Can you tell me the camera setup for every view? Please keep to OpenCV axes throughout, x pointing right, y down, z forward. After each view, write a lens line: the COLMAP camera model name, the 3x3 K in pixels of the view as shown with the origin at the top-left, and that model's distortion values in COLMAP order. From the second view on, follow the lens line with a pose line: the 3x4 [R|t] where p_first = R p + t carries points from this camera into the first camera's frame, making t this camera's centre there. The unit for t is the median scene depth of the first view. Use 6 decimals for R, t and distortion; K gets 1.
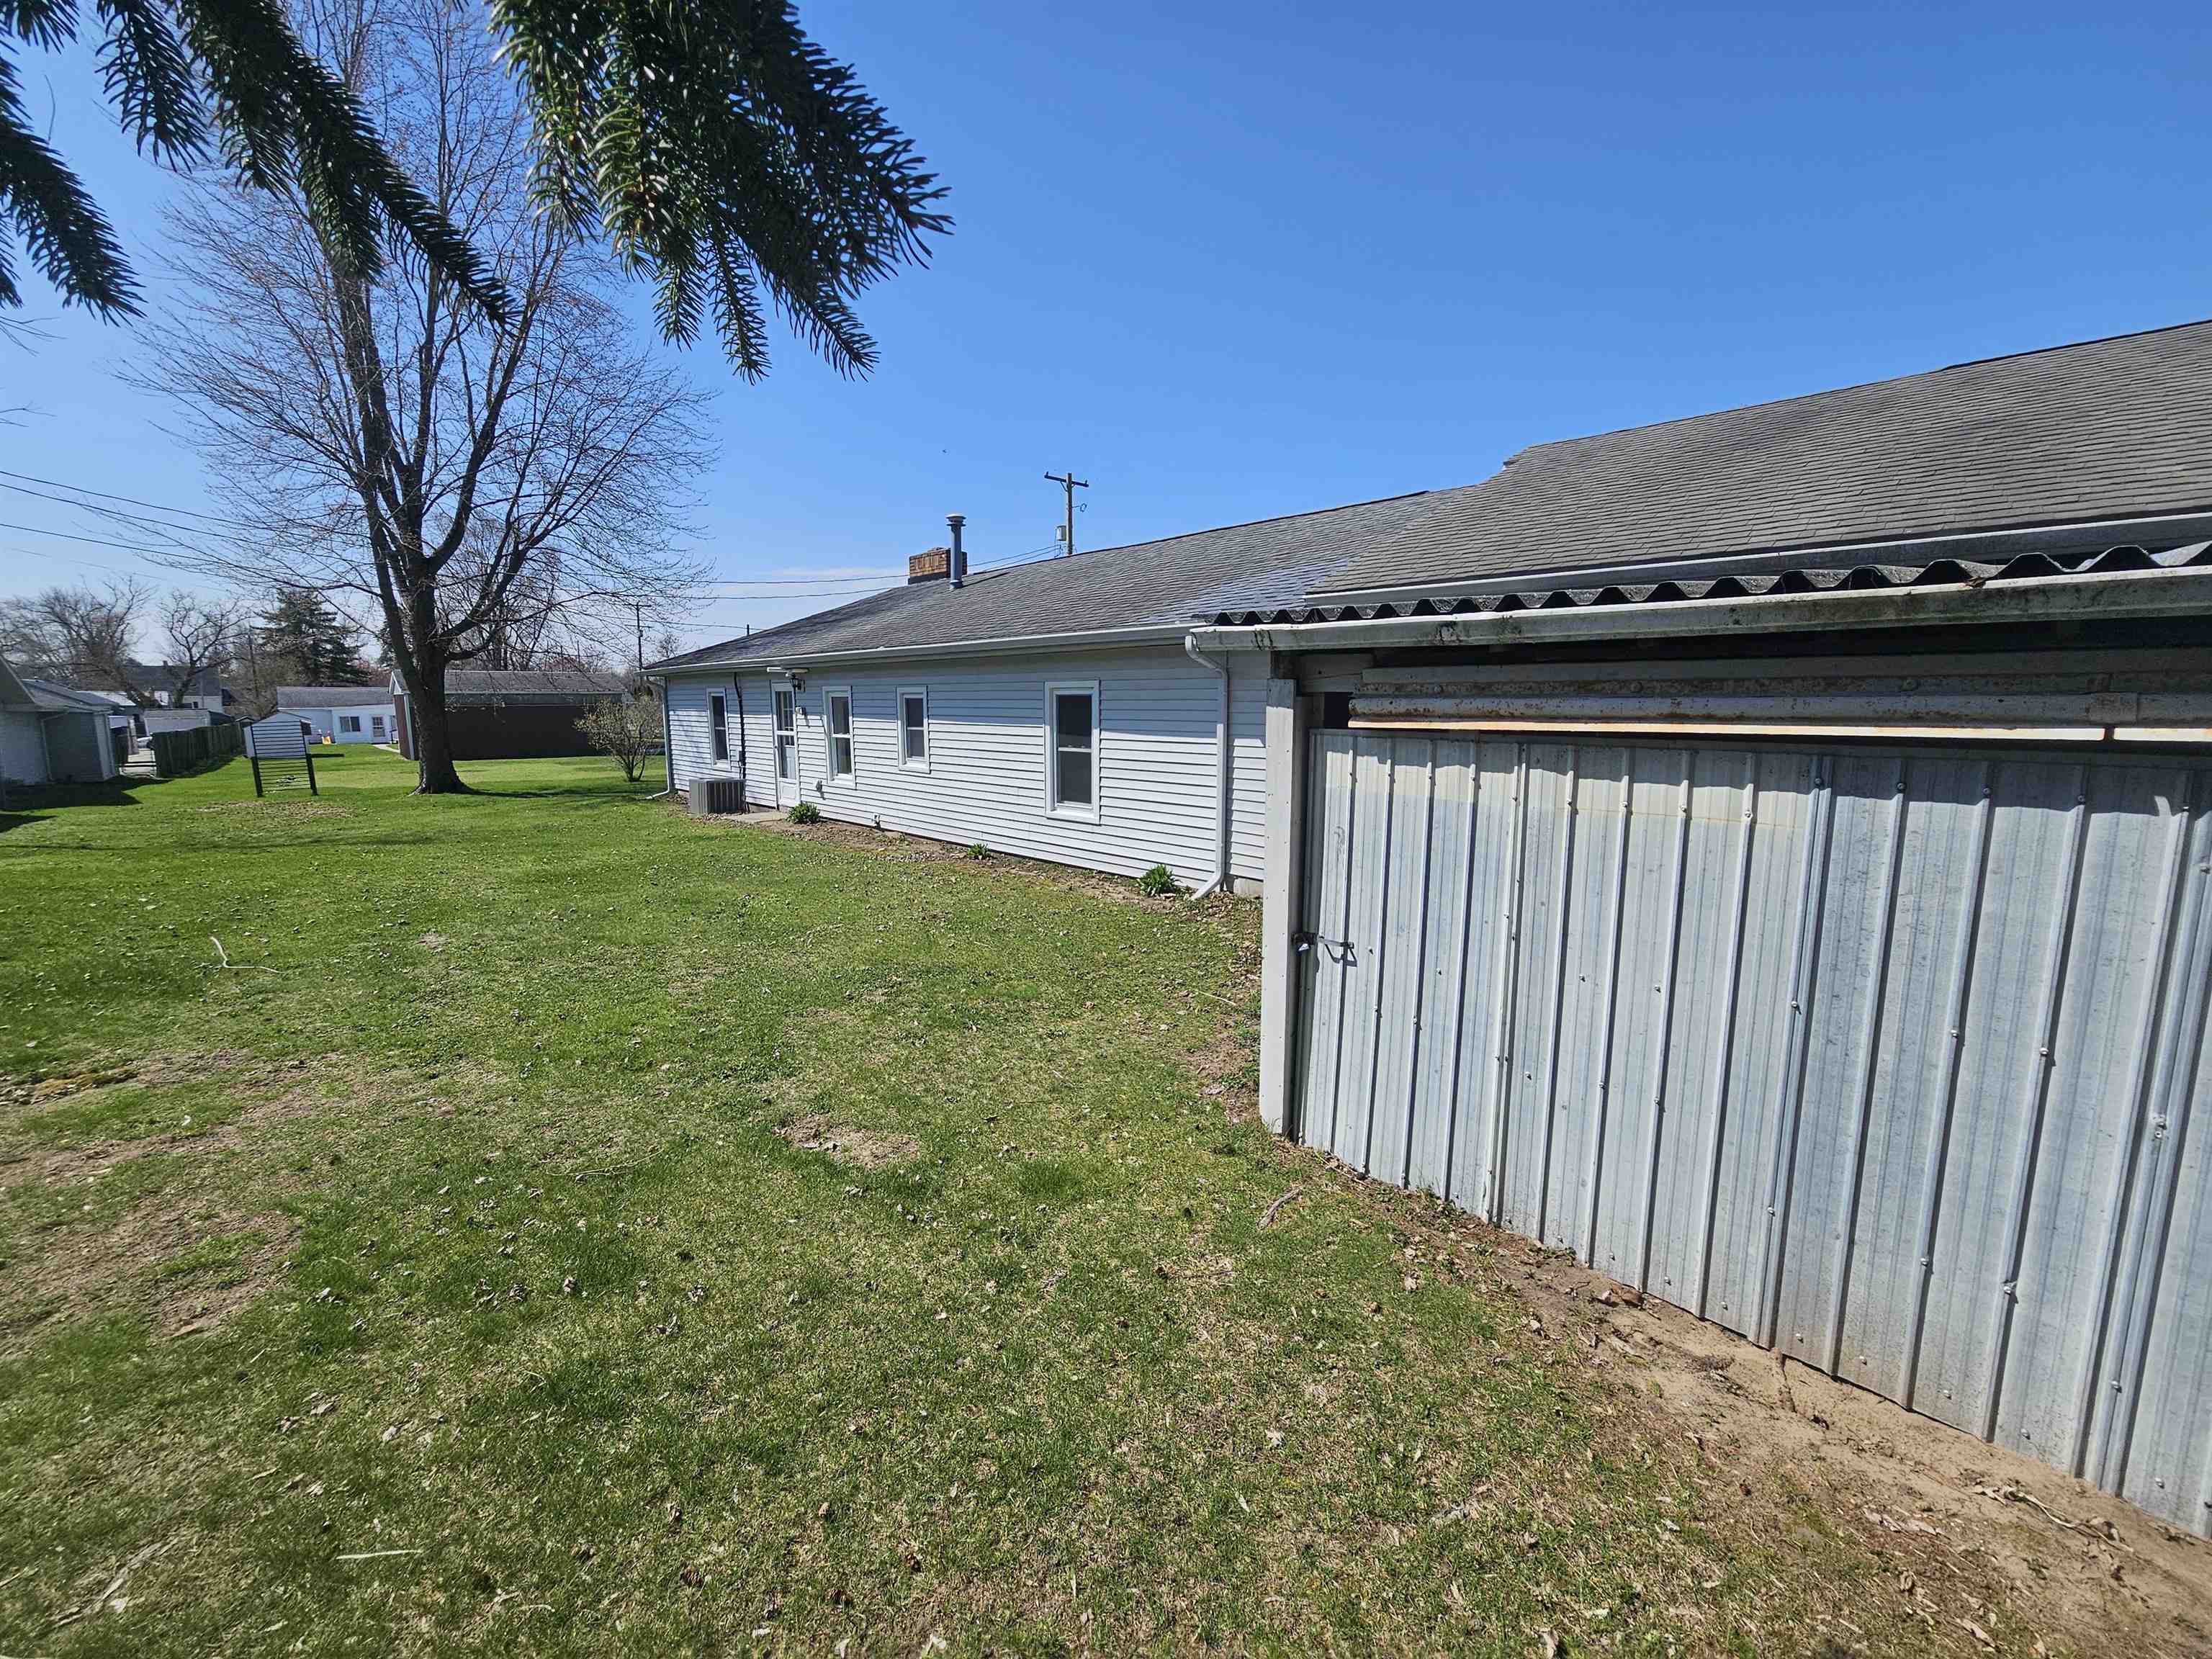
lens RADIAL K [[894.3, 0, 1110.0], [0, 894.3, 823.7], [0, 0, 1]] dist [-0.000175, 0.000996]
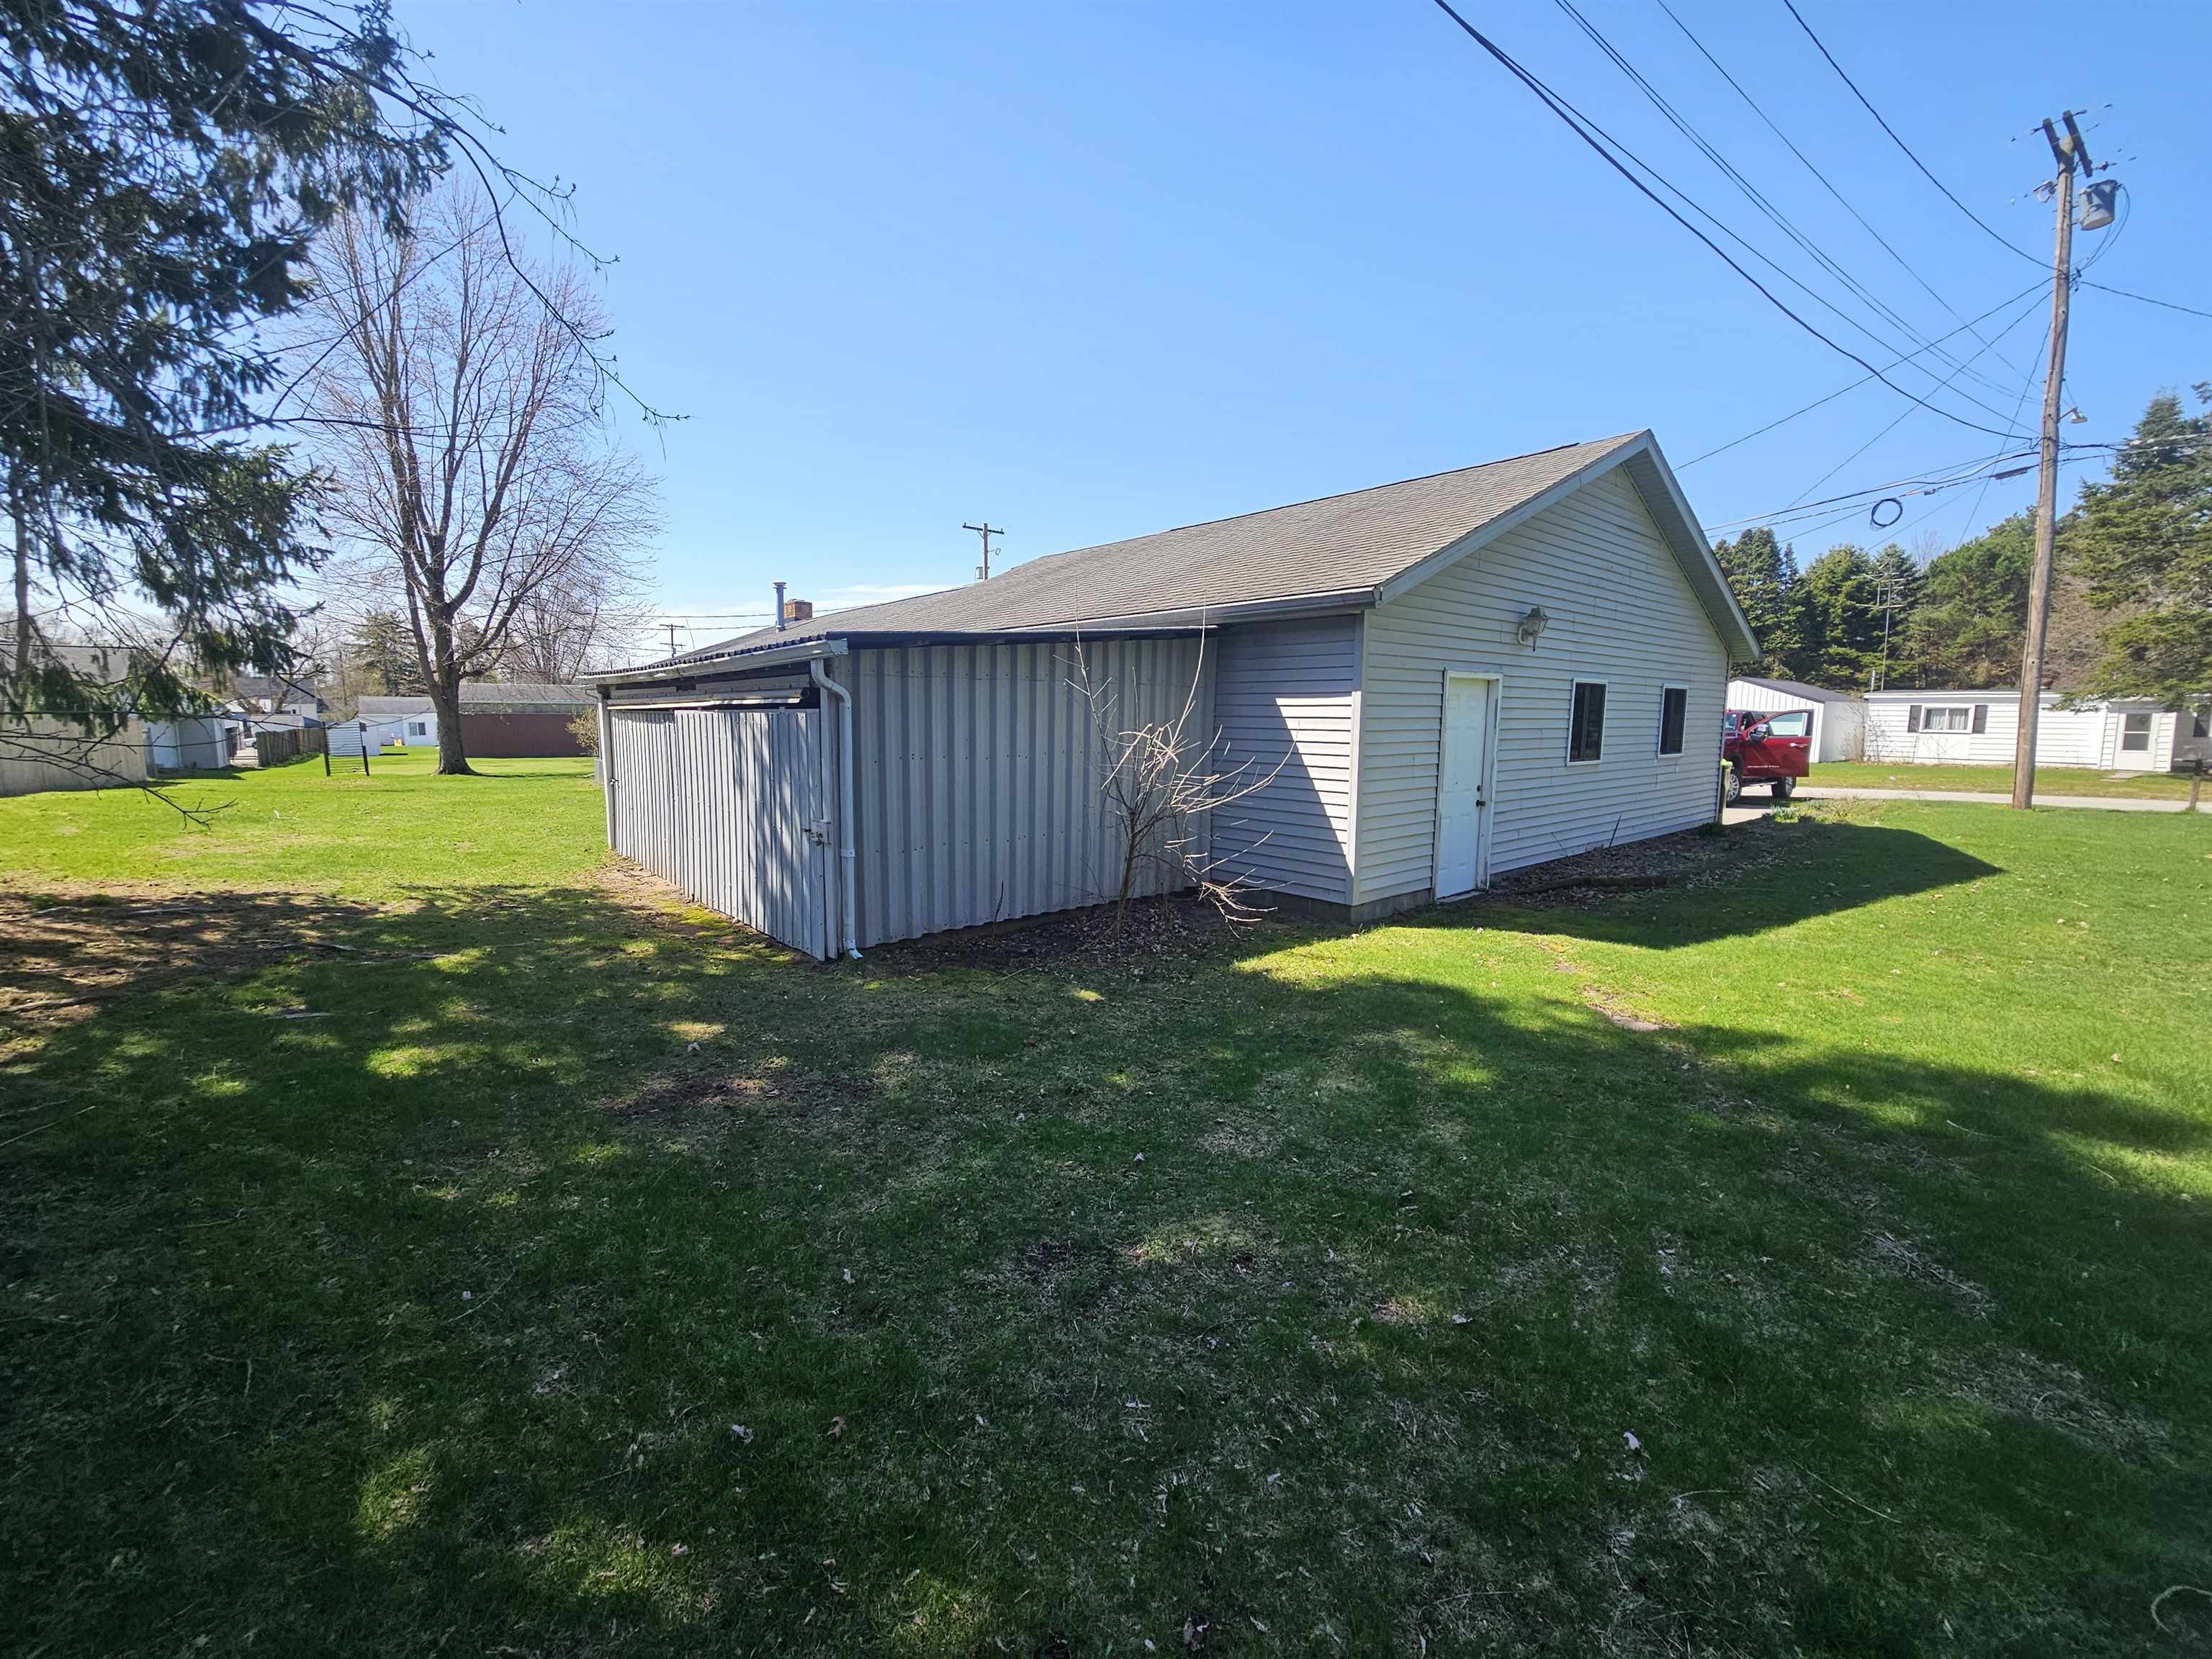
lens RADIAL K [[894.3, 0, 1100.0], [0, 894.3, 824.2], [0, 0, 1]] dist [-0.000175, 0.000996]
pose [[0.997856, 0.017715, -0.063012, 0.188725], [-0.018864, 0.999666, -0.017683, 0.027379], [0.062677, 0.018834, 0.997856, -0.171790]]
